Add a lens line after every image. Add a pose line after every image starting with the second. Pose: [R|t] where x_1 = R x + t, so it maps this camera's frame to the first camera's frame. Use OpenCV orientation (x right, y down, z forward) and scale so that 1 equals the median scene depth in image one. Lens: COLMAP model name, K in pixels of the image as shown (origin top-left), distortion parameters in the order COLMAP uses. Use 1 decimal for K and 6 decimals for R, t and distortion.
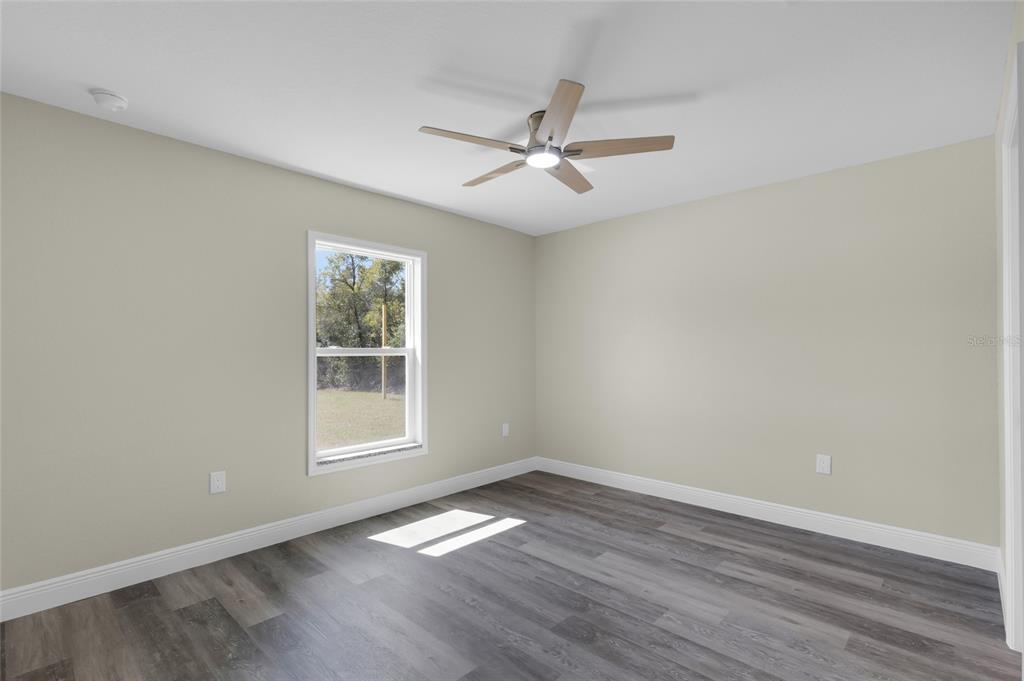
lens RADIAL K [[473.0, 0, 513.7], [0, 473.0, 350.9], [0, 0, 1]] dist [0.000331, 0.000078]
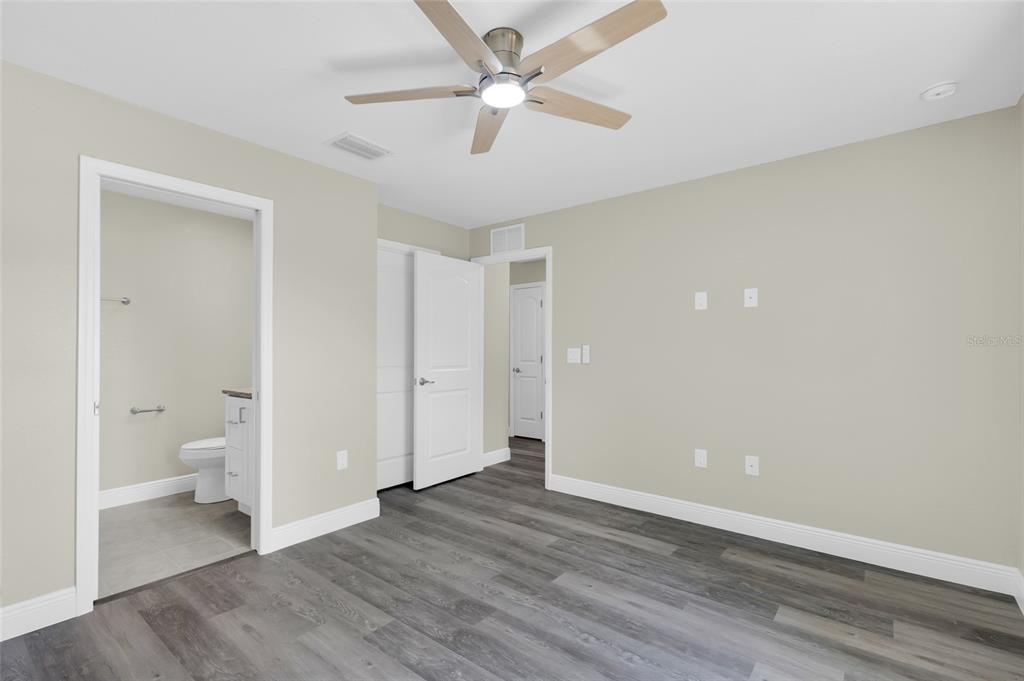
lens RADIAL K [[473.0, 0, 513.7], [0, 473.0, 350.9], [0, 0, 1]] dist [0.000331, 0.000078]
pose [[-0.994958, 0.003559, -0.100231, 0.142862], [0.003558, 0.999994, 0.000184, 0.008030], [0.100231, -0.000174, -0.994964, 2.045202]]
